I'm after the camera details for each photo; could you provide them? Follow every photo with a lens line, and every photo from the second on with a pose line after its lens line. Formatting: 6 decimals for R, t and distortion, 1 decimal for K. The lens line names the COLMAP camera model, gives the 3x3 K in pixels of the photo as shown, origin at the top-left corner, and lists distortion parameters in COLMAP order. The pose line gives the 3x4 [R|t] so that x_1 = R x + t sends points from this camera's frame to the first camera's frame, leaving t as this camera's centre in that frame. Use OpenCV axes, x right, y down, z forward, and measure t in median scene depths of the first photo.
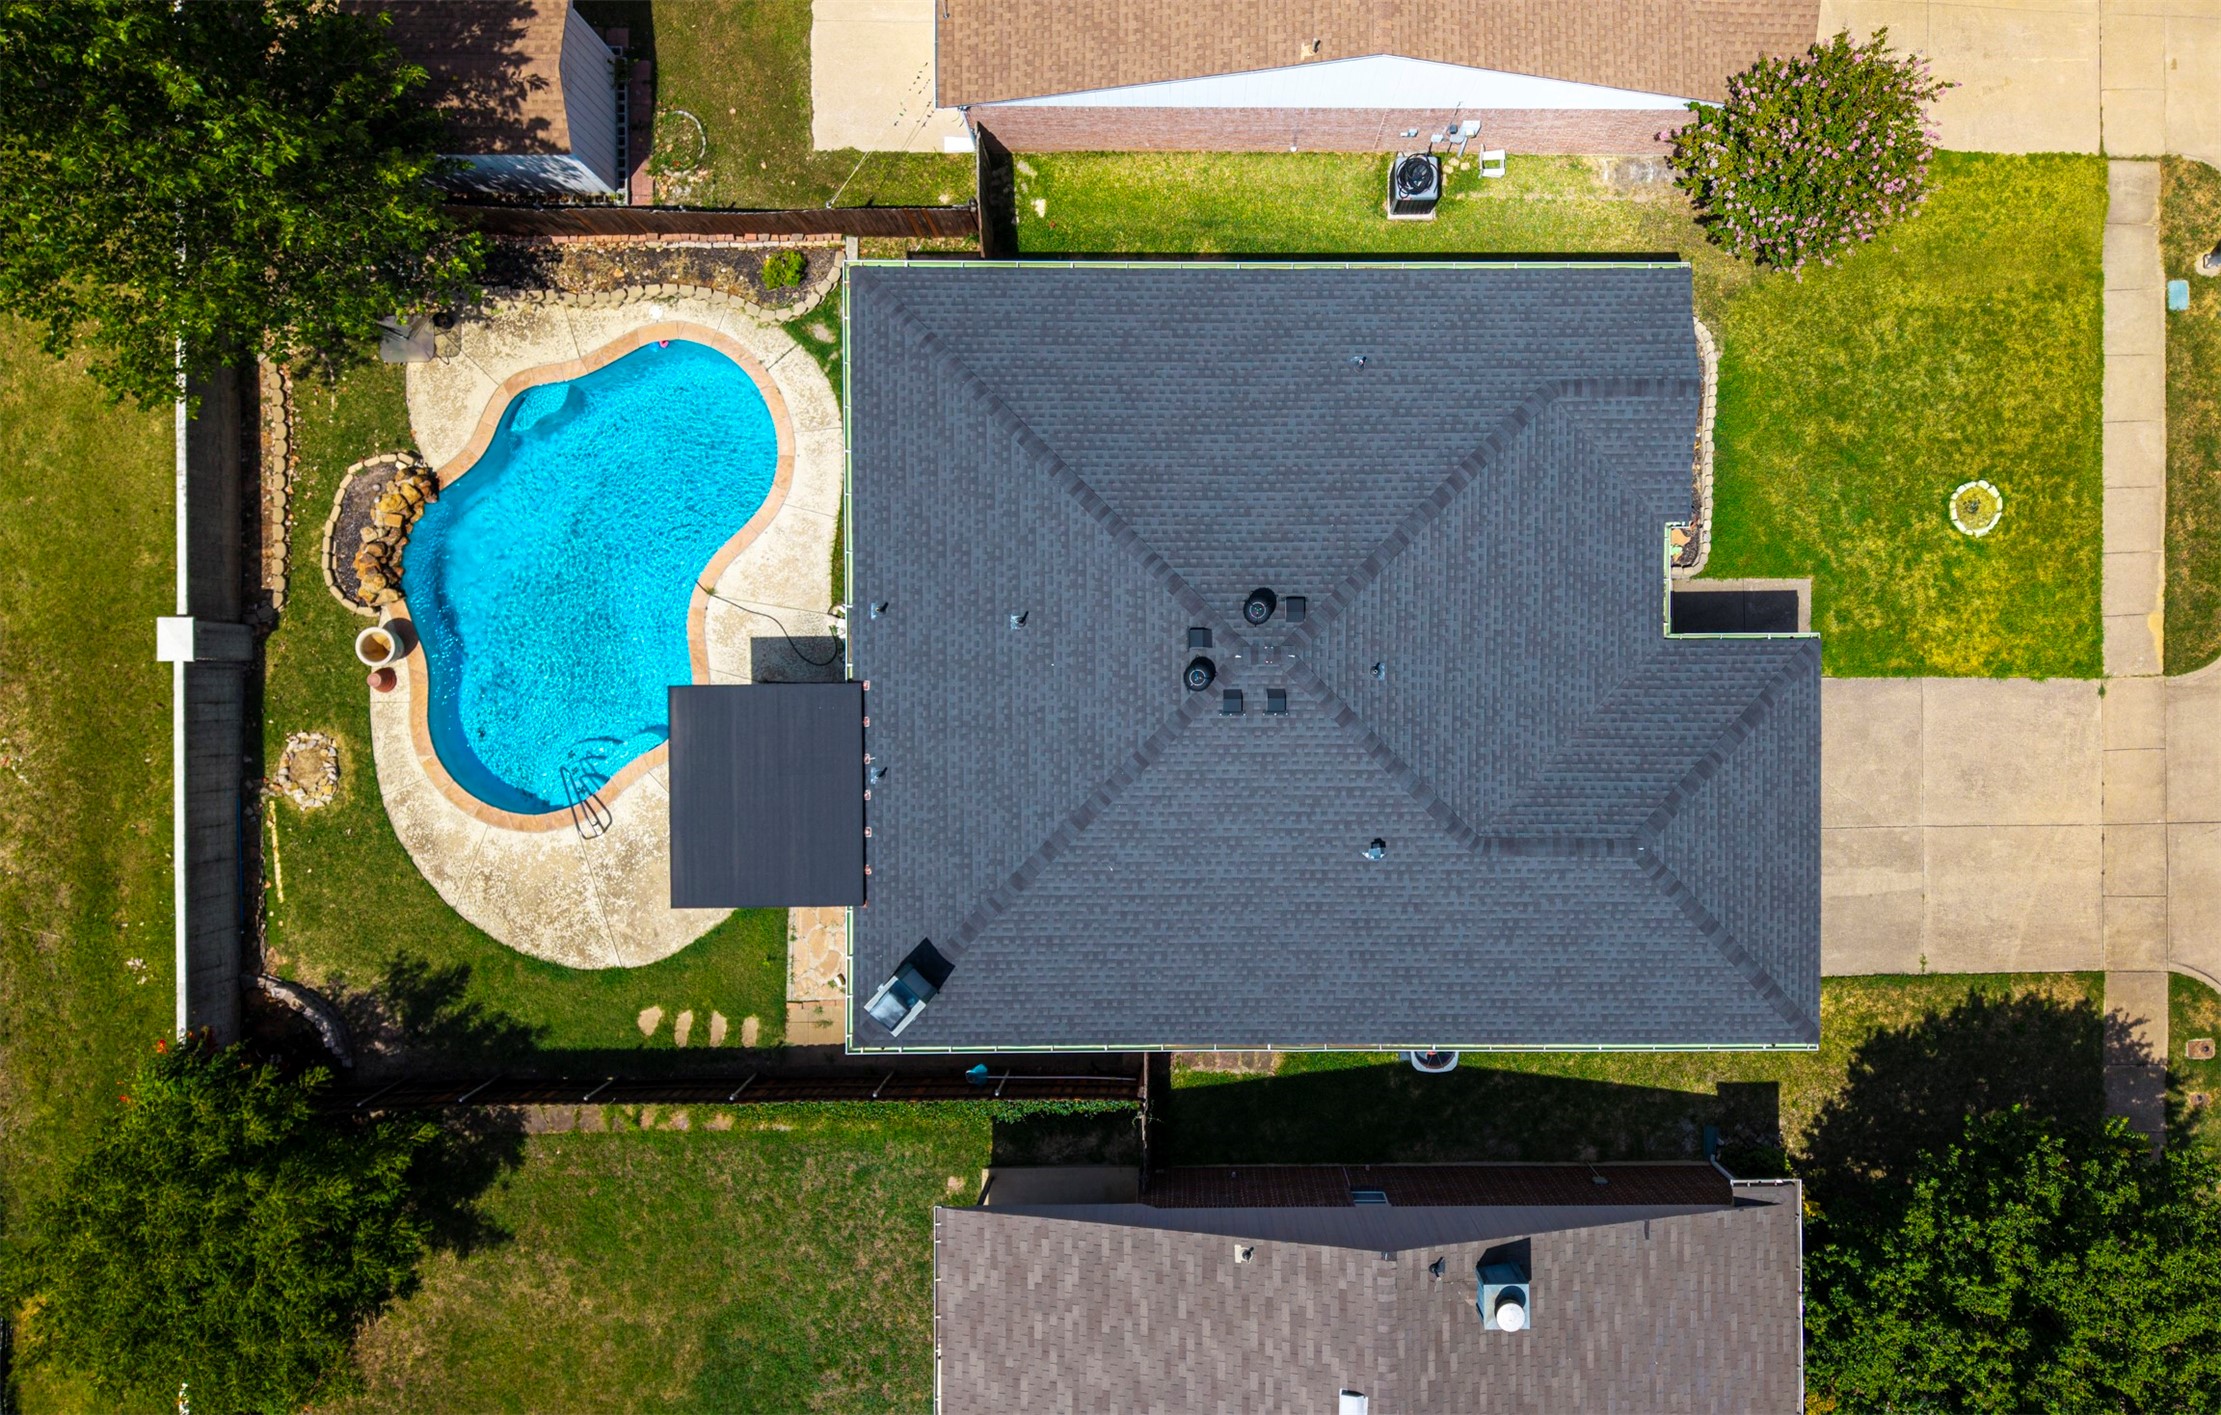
lens RADIAL K [[1643.0, 0, 1213.2], [0, 1643.0, 708.0], [0, 0, 1]] dist [0.010970, -0.001843]
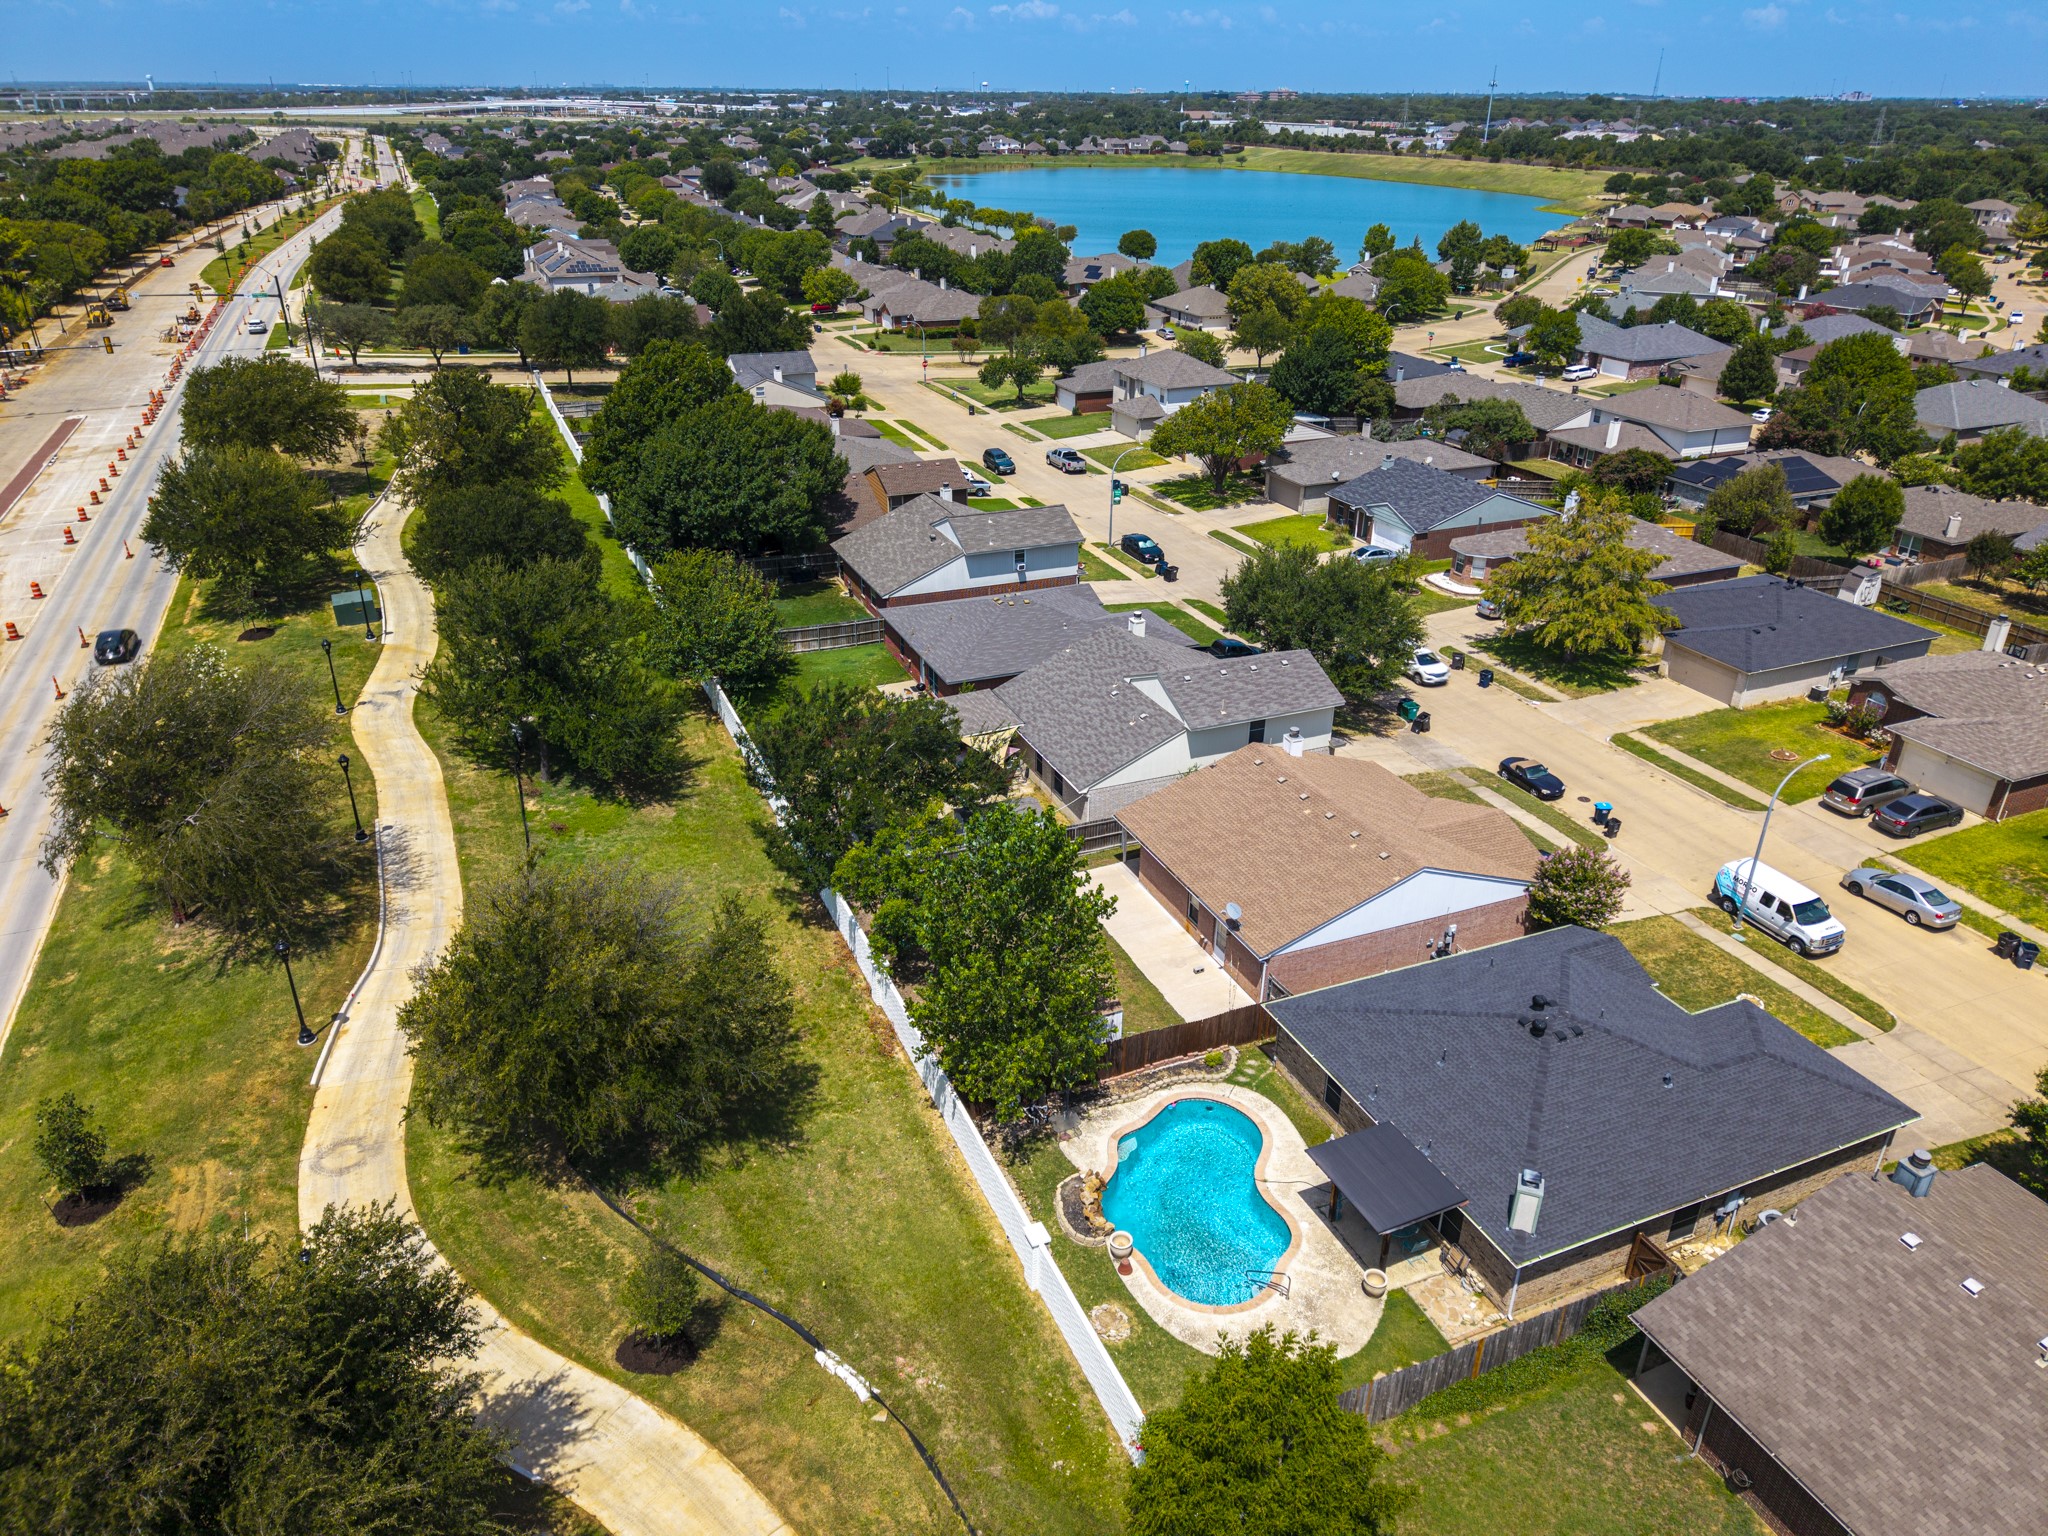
lens RADIAL K [[1372.2, 0, 1024.0], [0, 1372.2, 768.0], [0, 0, 1]] dist [0.019968, -0.015964]
pose [[0.921220, -0.176932, 0.346481, -0.984383], [0.388998, 0.405473, -0.827208, 0.881268], [0.005871, 0.896821, 0.442355, -0.064587]]
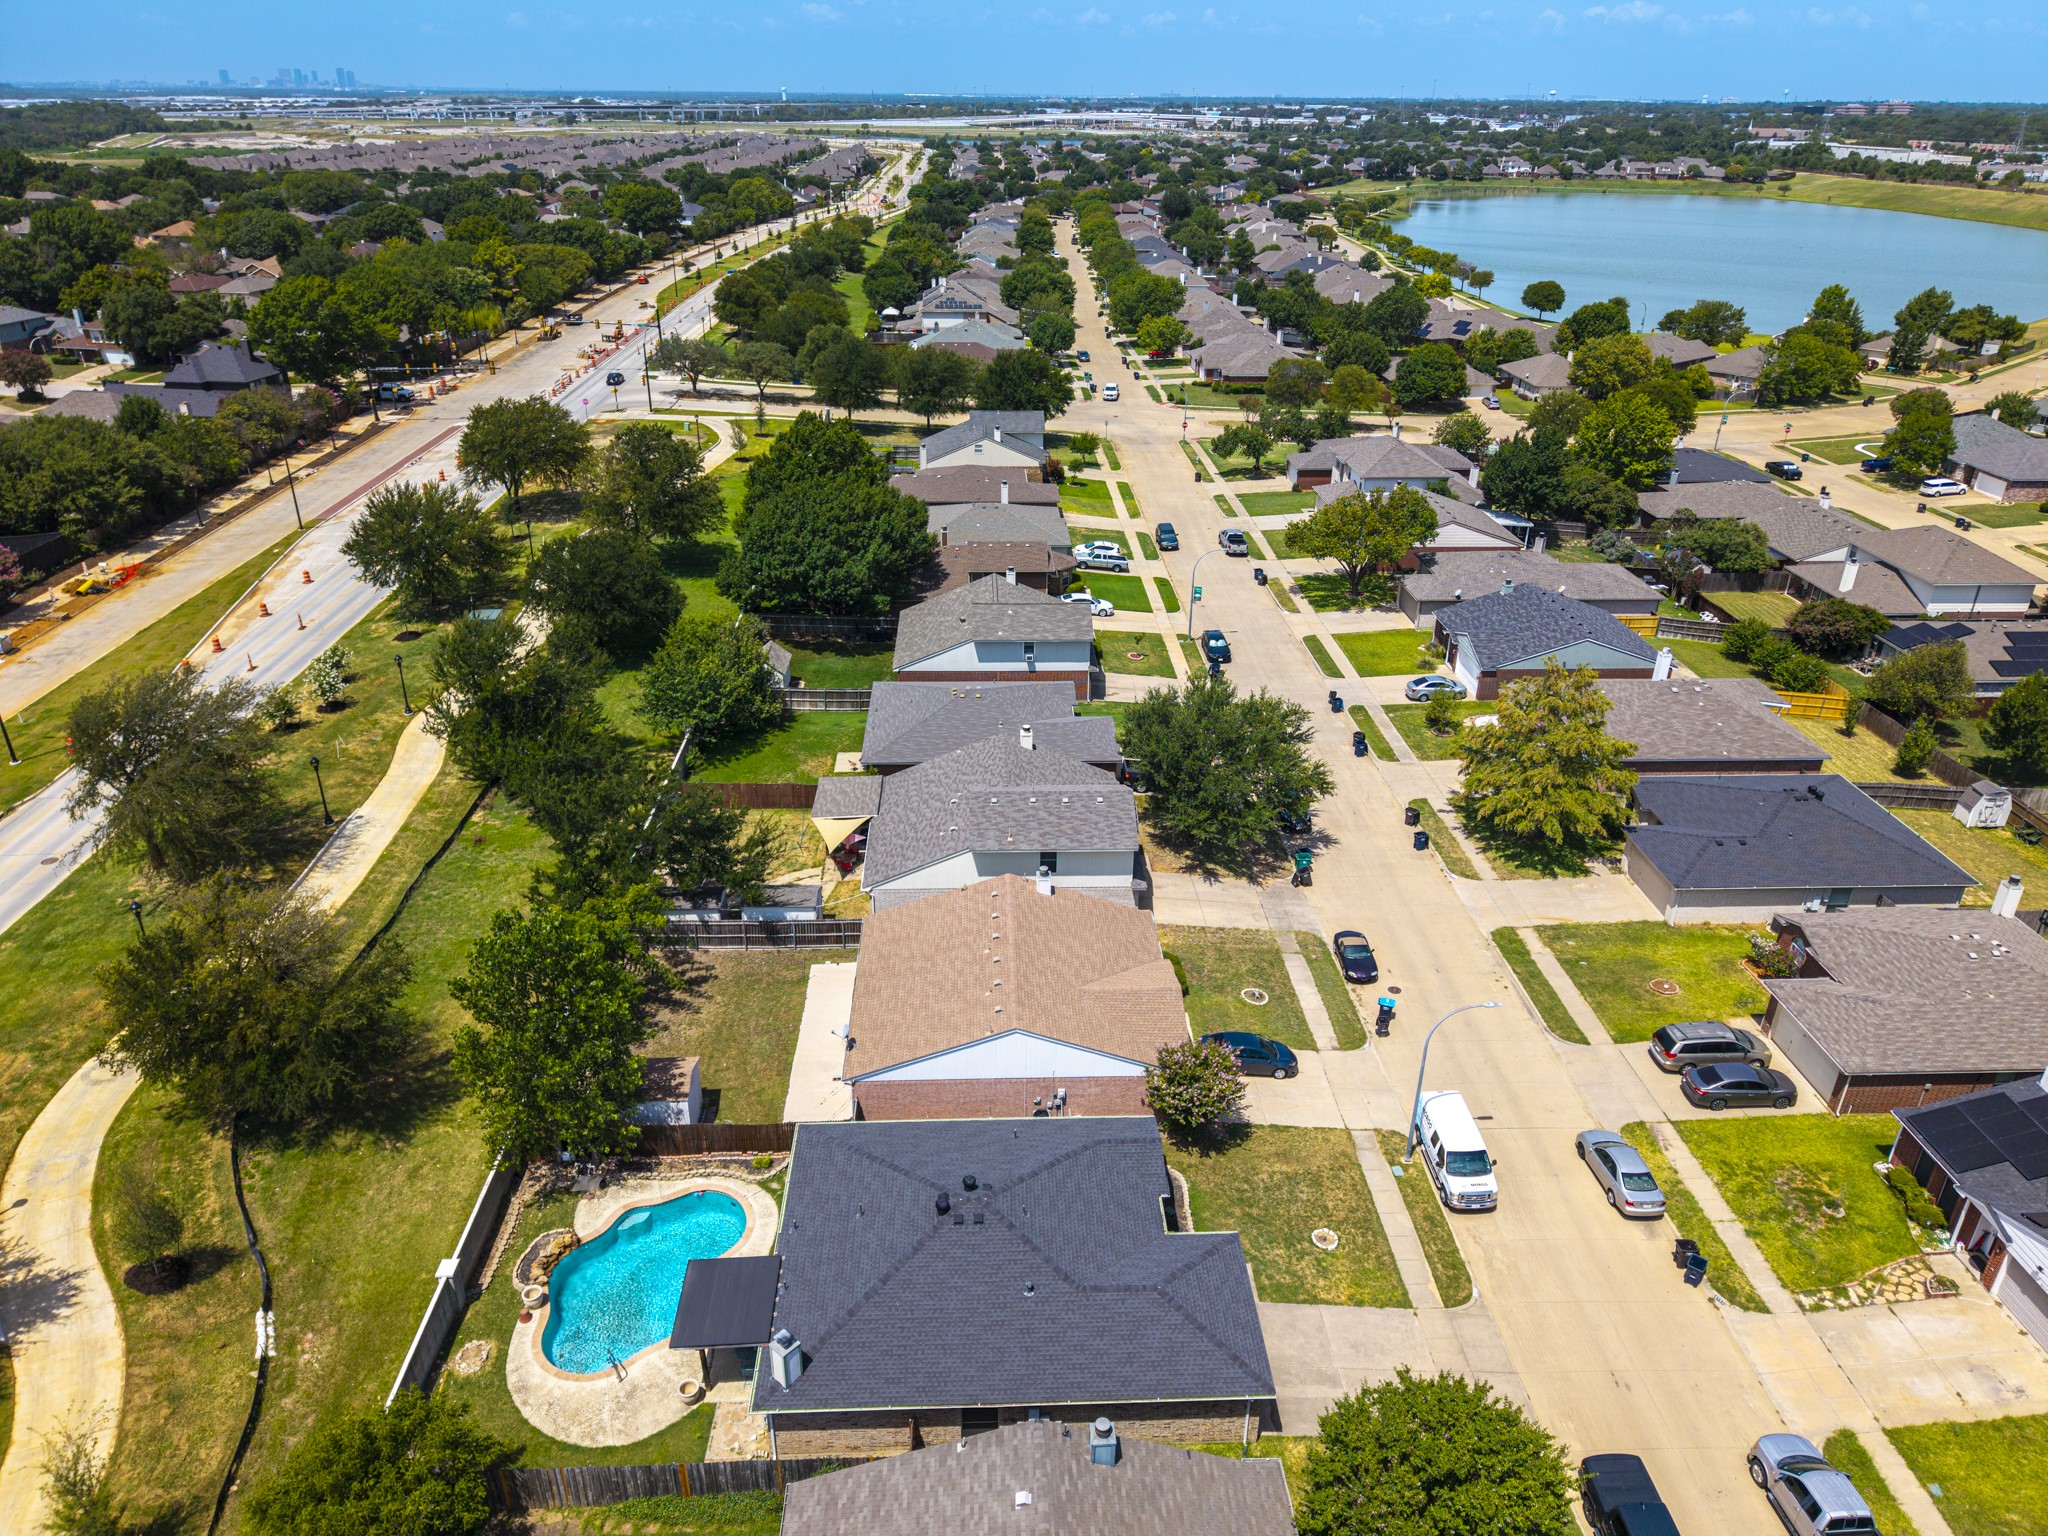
lens RADIAL K [[1372.2, 0, 1024.0], [0, 1372.2, 768.0], [0, 0, 1]] dist [0.019968, -0.015964]
pose [[0.999341, -0.021255, 0.029427, 0.049940], [0.035751, 0.435779, -0.899344, 1.180615], [0.006292, 0.899803, 0.436251, -0.288564]]
